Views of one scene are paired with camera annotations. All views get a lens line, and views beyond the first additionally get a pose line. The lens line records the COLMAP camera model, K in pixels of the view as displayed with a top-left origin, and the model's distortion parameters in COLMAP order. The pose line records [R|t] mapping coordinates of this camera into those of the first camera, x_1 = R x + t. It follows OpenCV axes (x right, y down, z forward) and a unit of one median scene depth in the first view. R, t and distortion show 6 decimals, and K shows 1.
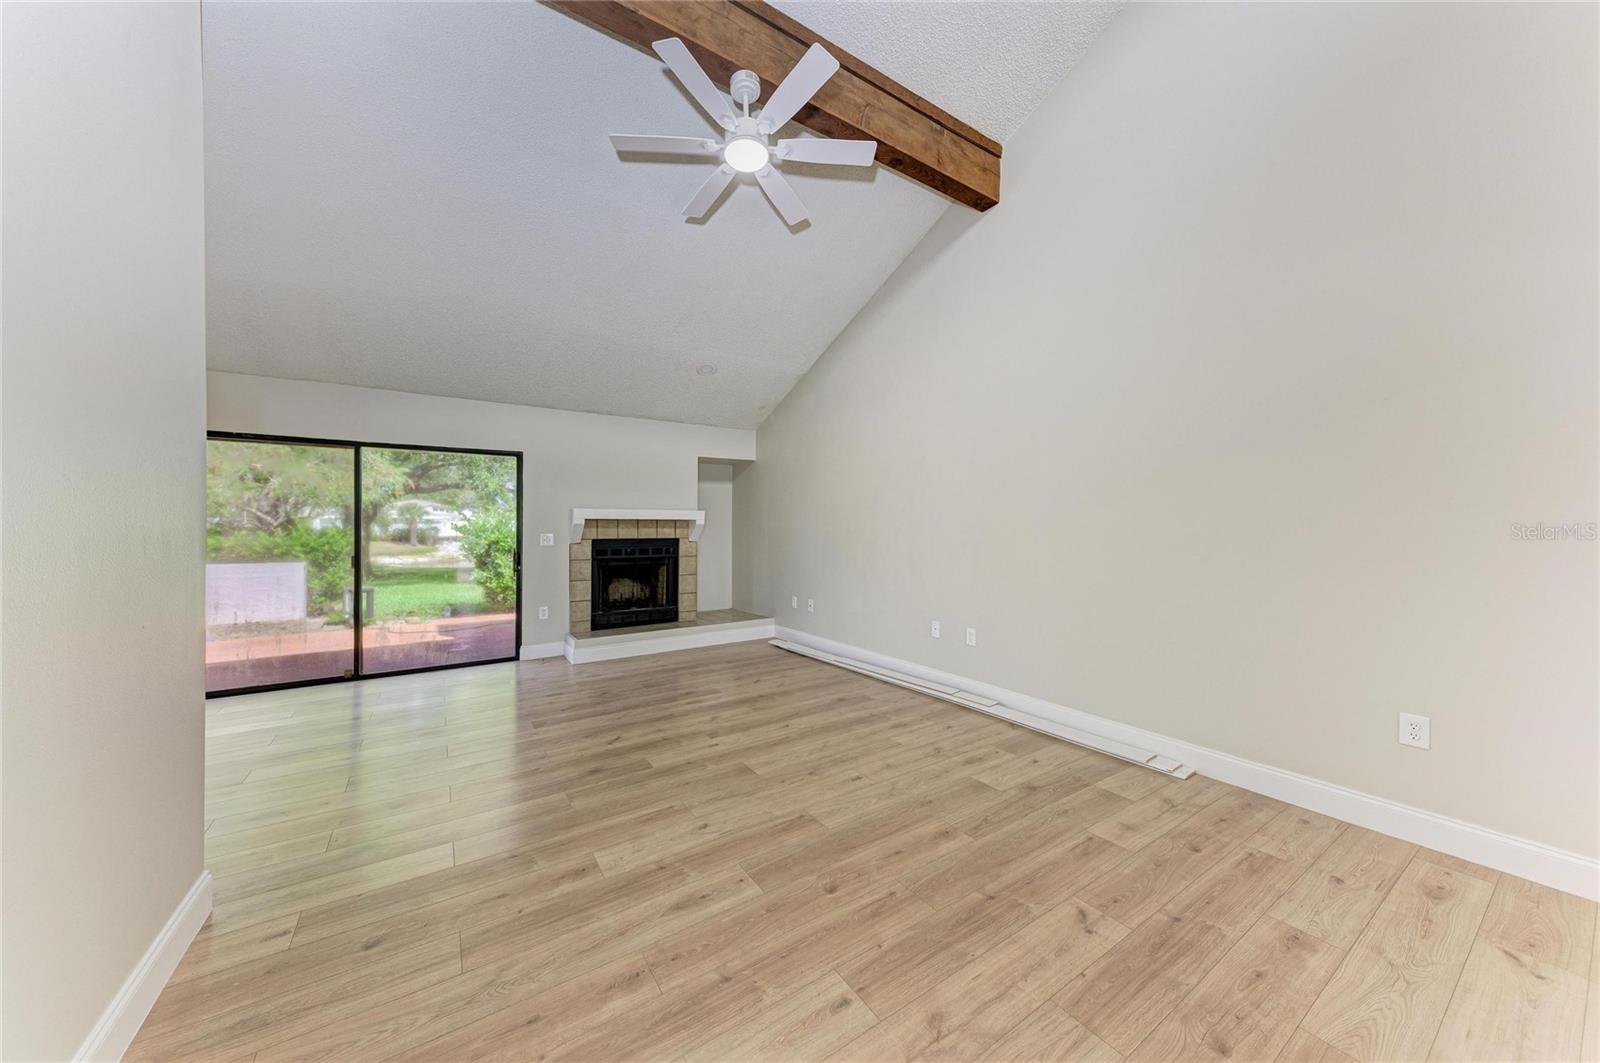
lens RADIAL K [[546.4, 0, 803.0], [0, 546.4, 529.2], [0, 0, 1]] dist [0.018719, -0.003798]
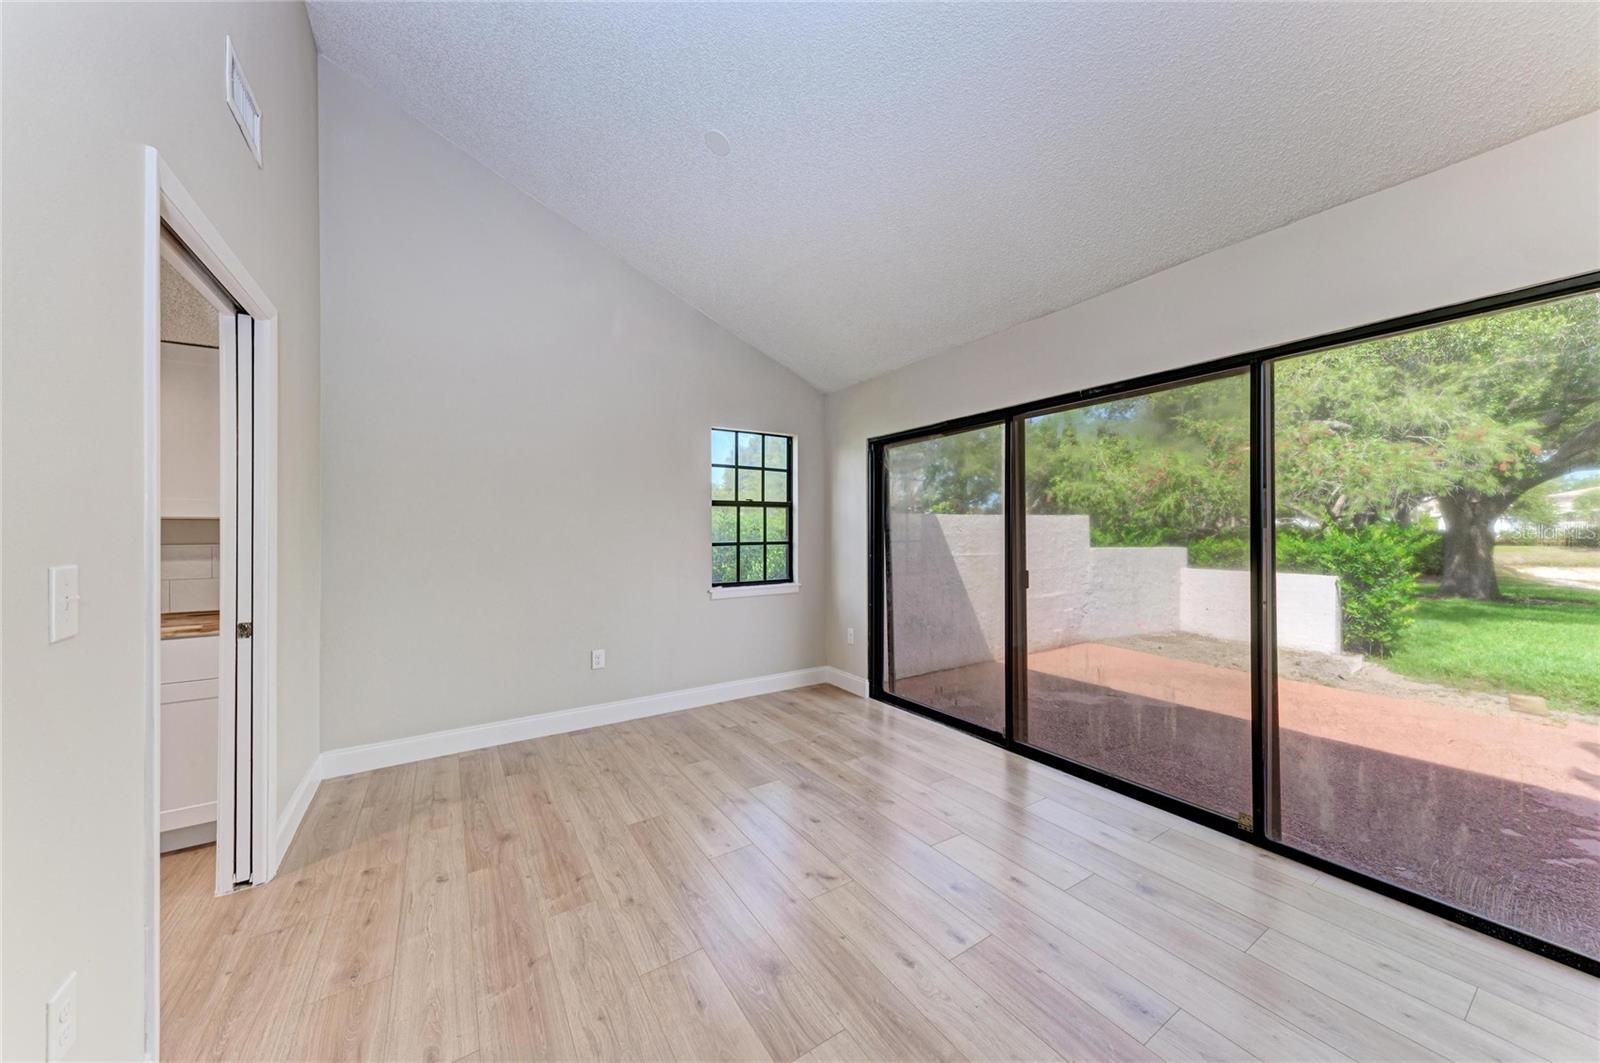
lens RADIAL K [[546.4, 0, 800.4], [0, 546.4, 532.7], [0, 0, 1]] dist [0.018719, -0.003798]
pose [[-0.015847, -0.000007, -0.999874, -0.272767], [0.005205, 0.999986, -0.000090, -0.002539], [0.999861, -0.005206, -0.015847, 0.522960]]
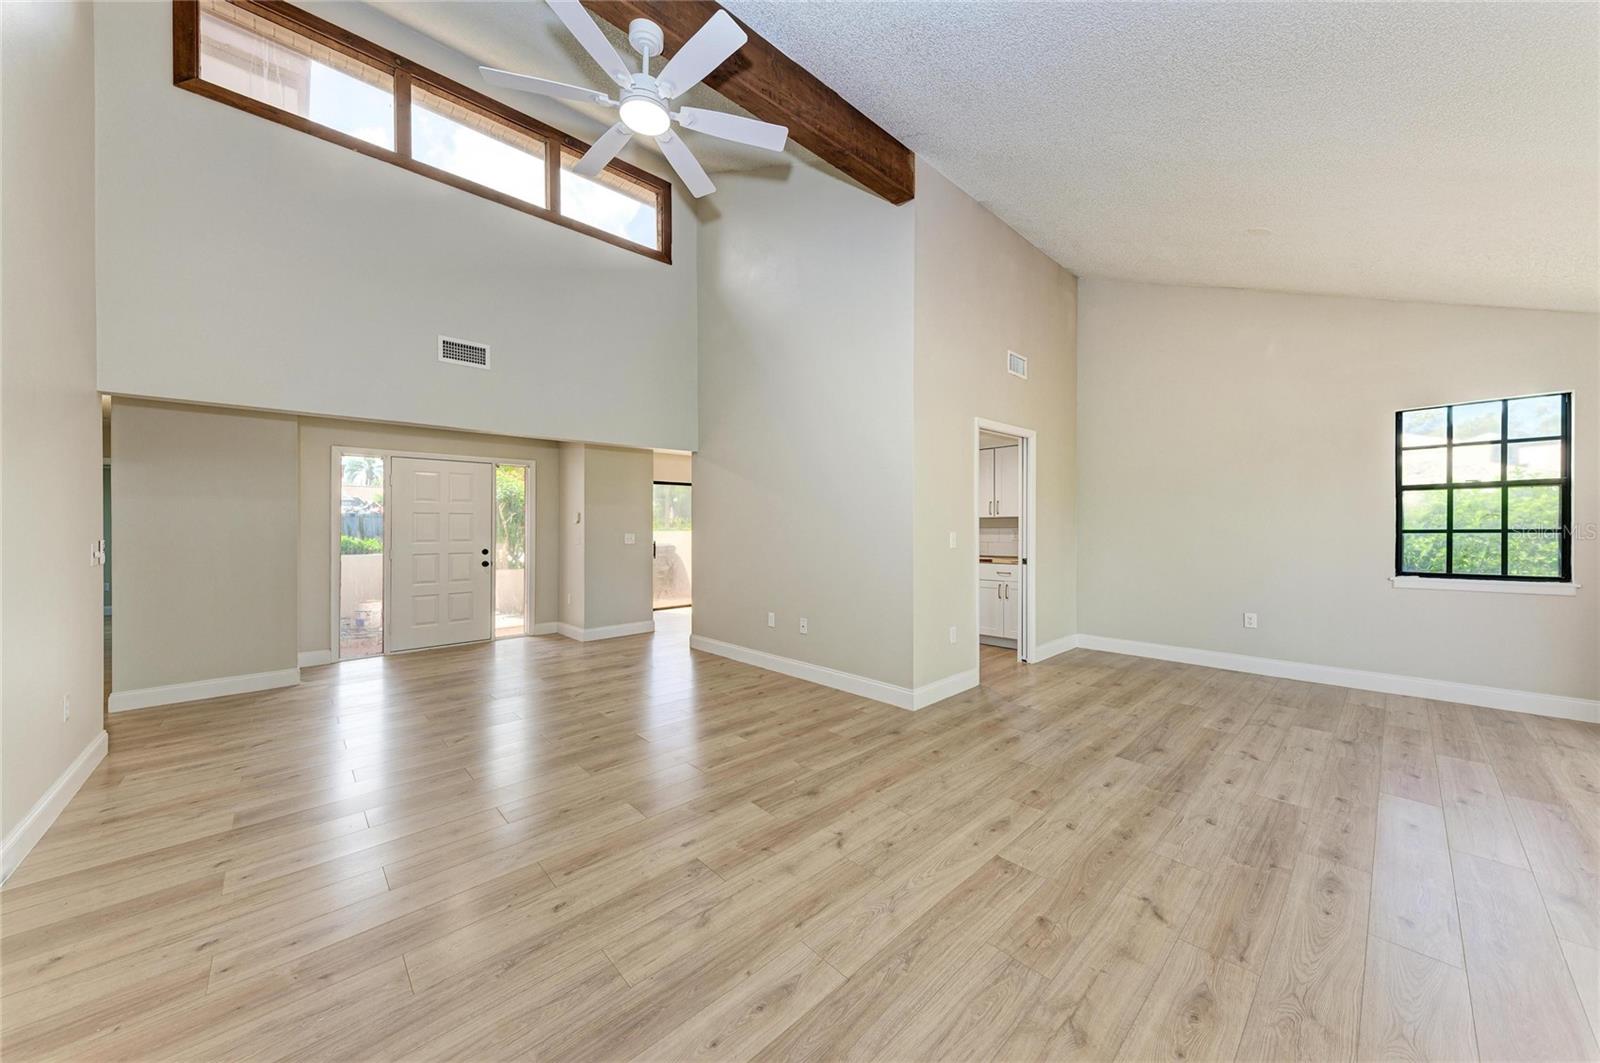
lens RADIAL K [[546.4, 0, 805.2], [0, 546.4, 530.1], [0, 0, 1]] dist [0.018719, -0.003798]
pose [[-0.987125, 0.012512, -0.159459, -0.119570], [0.011468, 0.999906, 0.007471, -0.003546], [0.159537, 0.005546, -0.987176, 1.011615]]
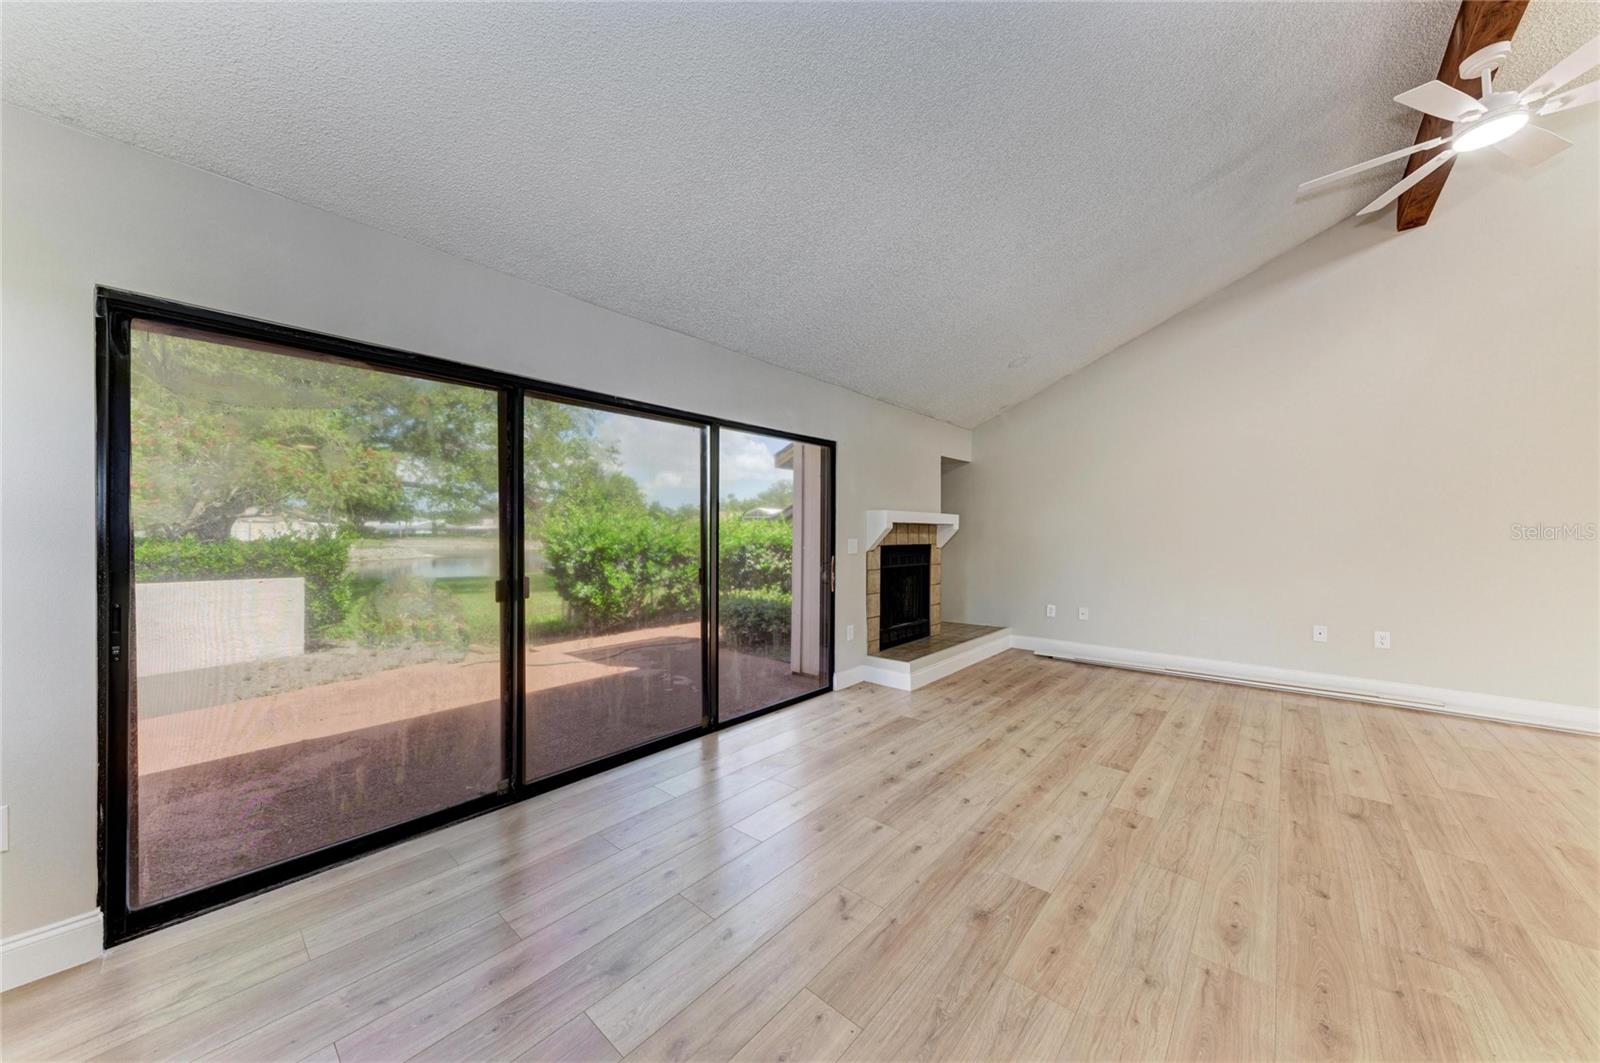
lens RADIAL K [[546.4, 0, 798.6], [0, 546.4, 537.5], [0, 0, 1]] dist [0.018719, -0.003798]
pose [[0.967123, 0.000745, 0.254307, -0.768721], [-0.002387, 0.999978, 0.006146, -0.000082], [-0.254297, -0.006551, 0.967104, 0.203372]]
